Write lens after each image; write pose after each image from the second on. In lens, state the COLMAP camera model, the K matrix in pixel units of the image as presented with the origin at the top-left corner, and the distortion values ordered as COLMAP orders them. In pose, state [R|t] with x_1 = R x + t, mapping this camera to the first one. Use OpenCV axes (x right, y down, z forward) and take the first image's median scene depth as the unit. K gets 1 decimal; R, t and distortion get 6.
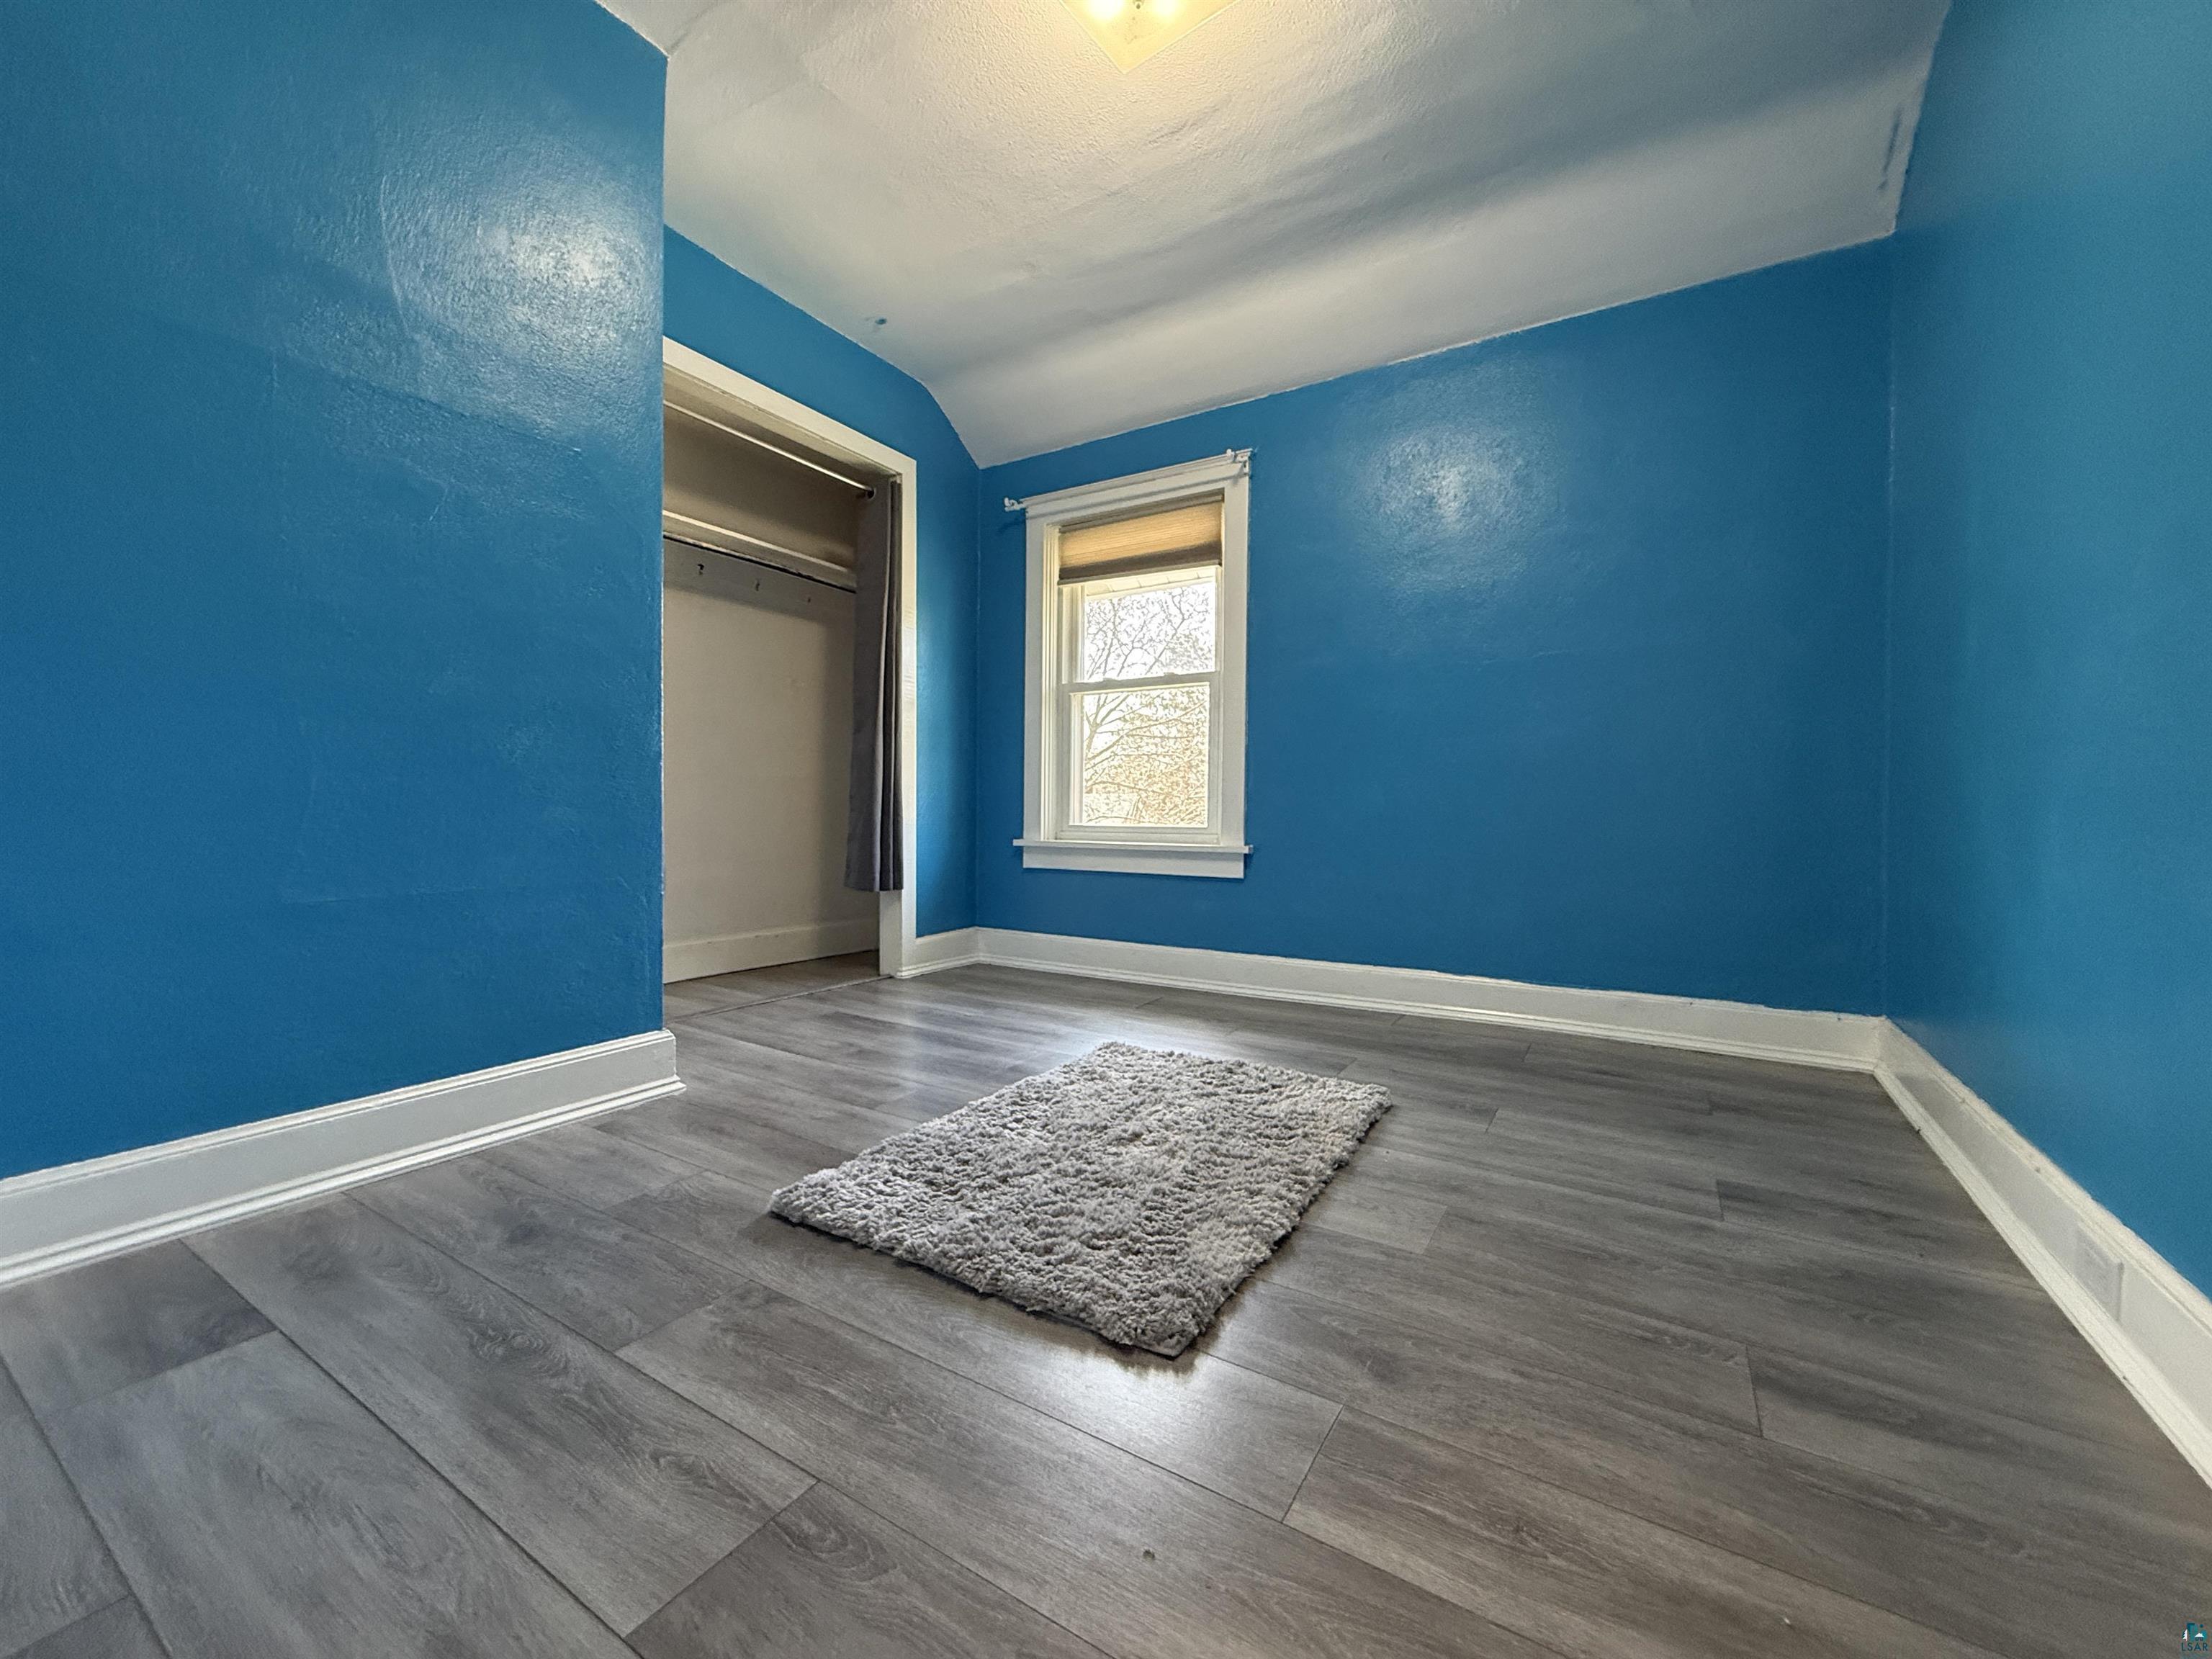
lens RADIAL K [[883.7, 0, 1103.9], [0, 883.7, 821.8], [0, 0, 1]] dist [-0.001975, 0.000374]
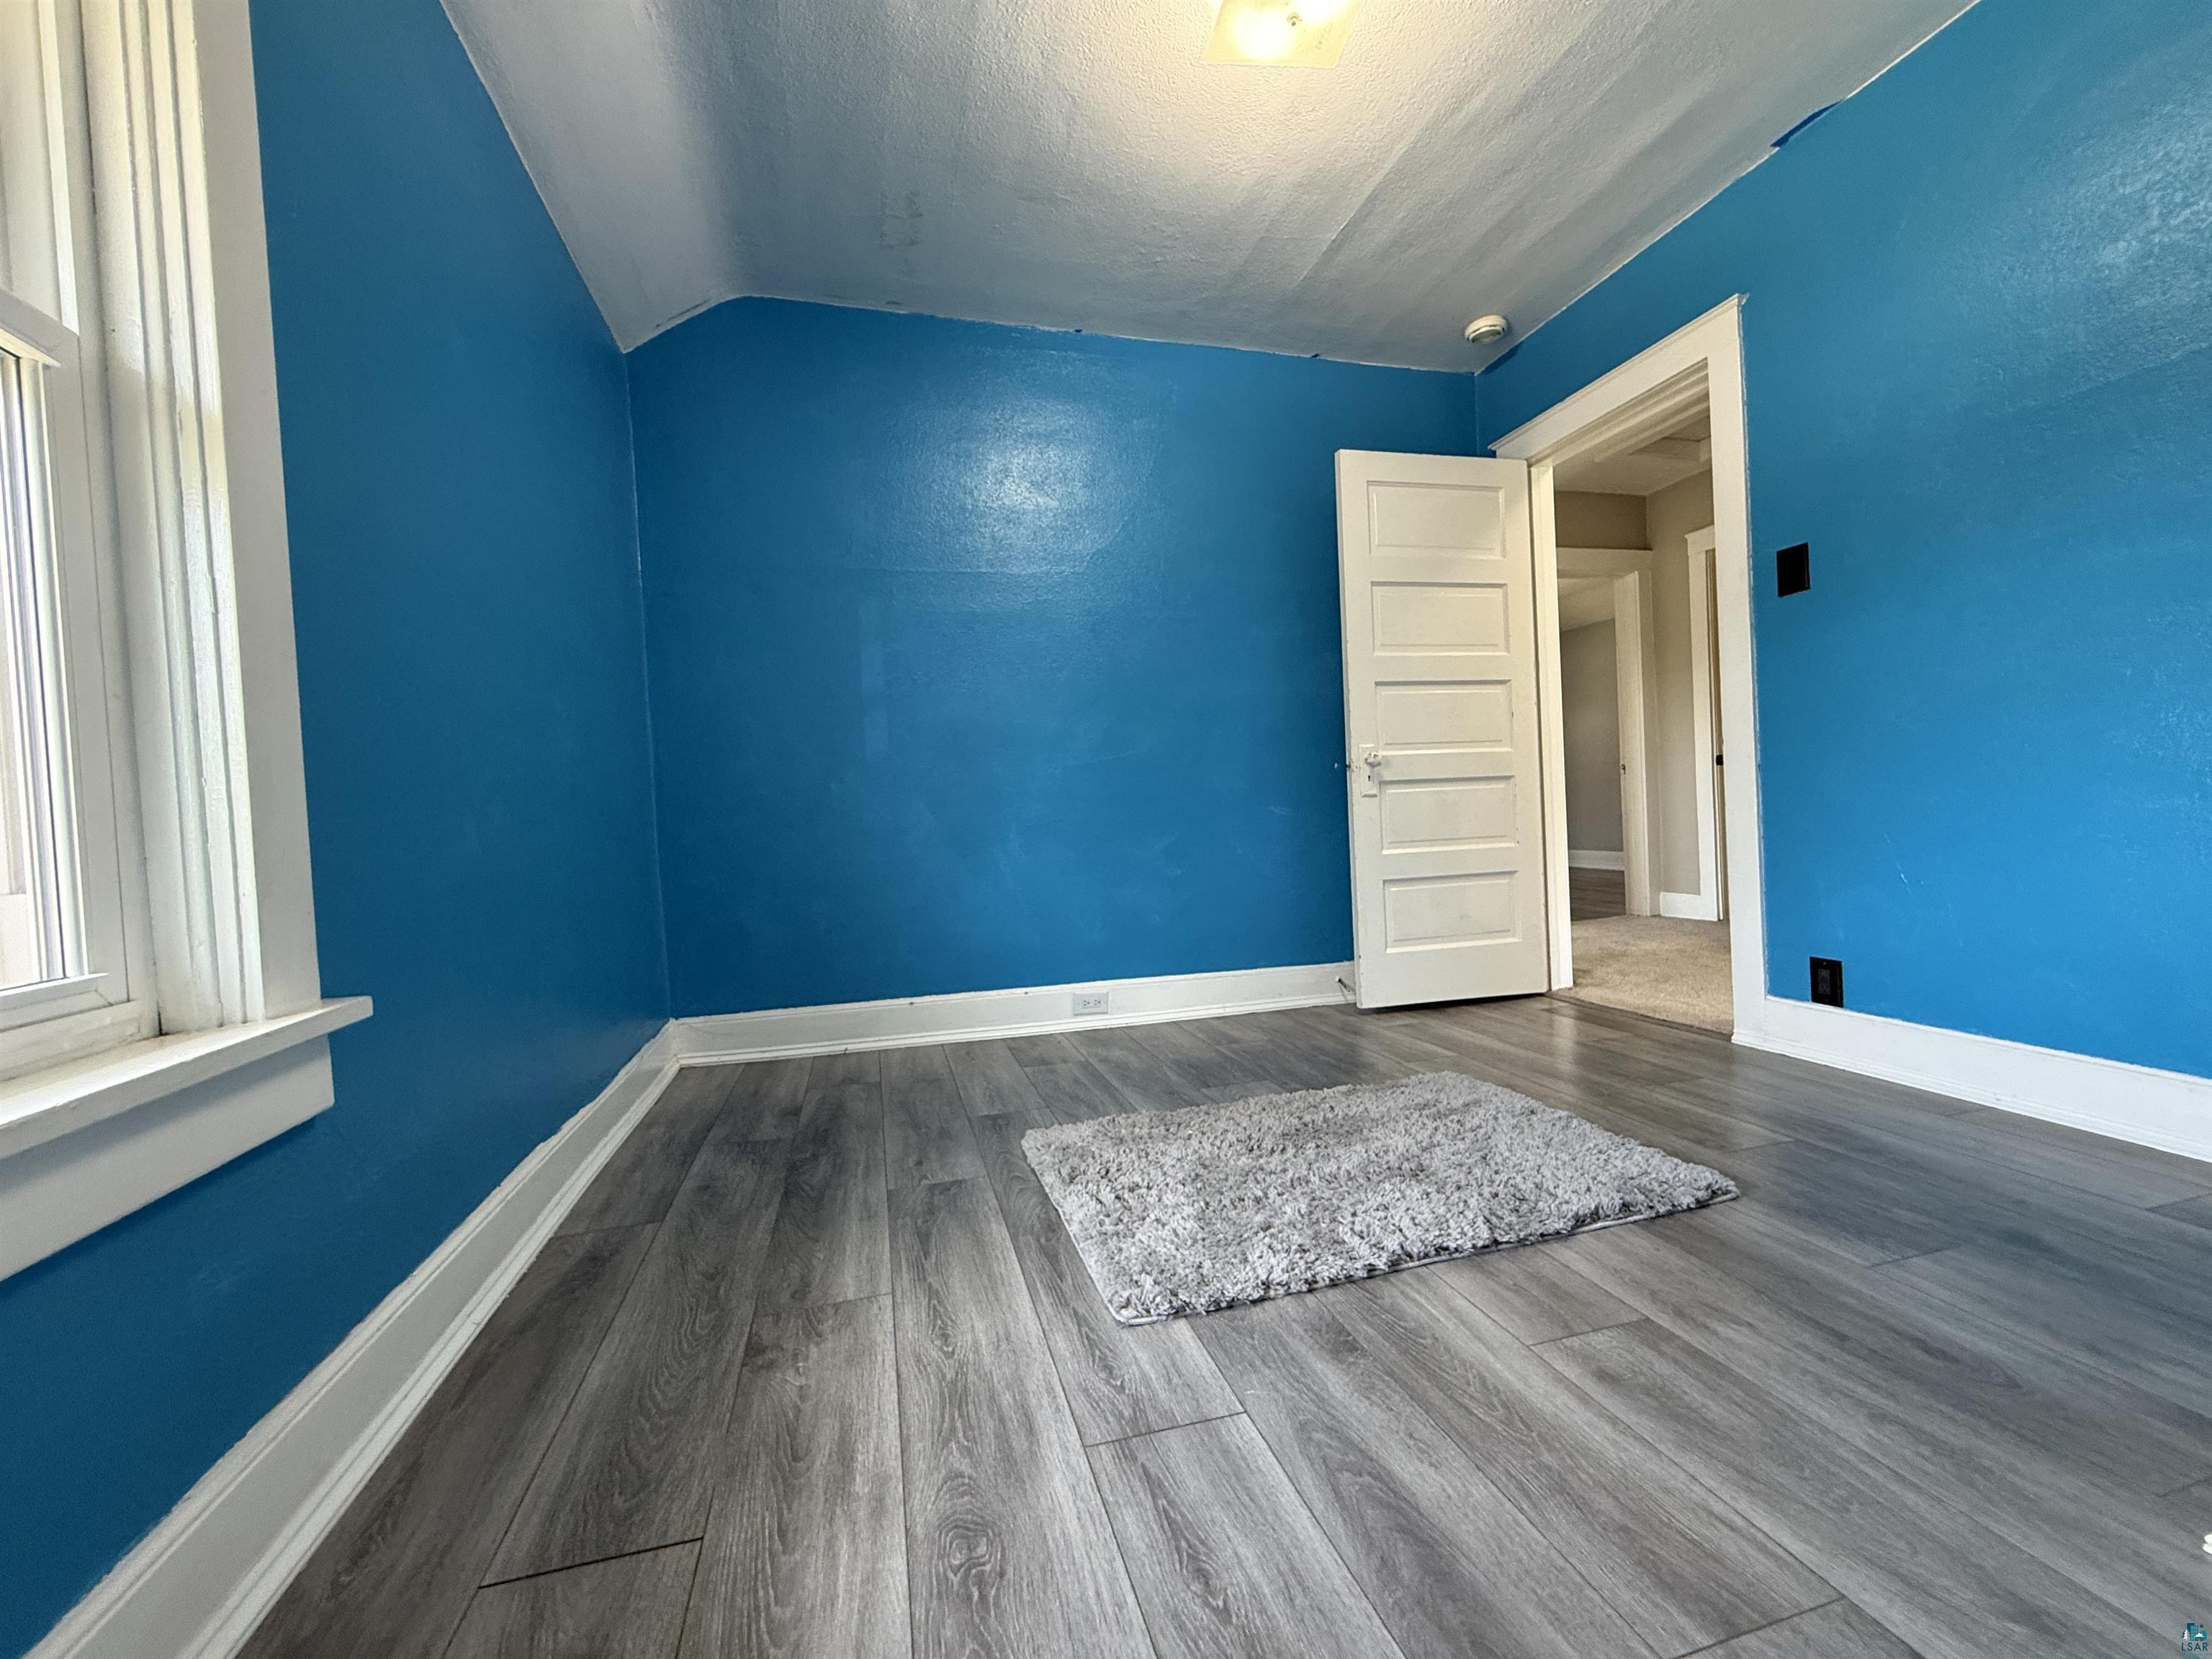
lens RADIAL K [[883.7, 0, 1096.3], [0, 883.7, 834.5], [0, 0, 1]] dist [-0.001975, 0.000374]
pose [[-0.727847, 0.011220, 0.685648, -0.424313], [0.046818, 0.998346, 0.033362, -0.049984], [-0.684140, 0.056383, -0.727168, 1.754784]]
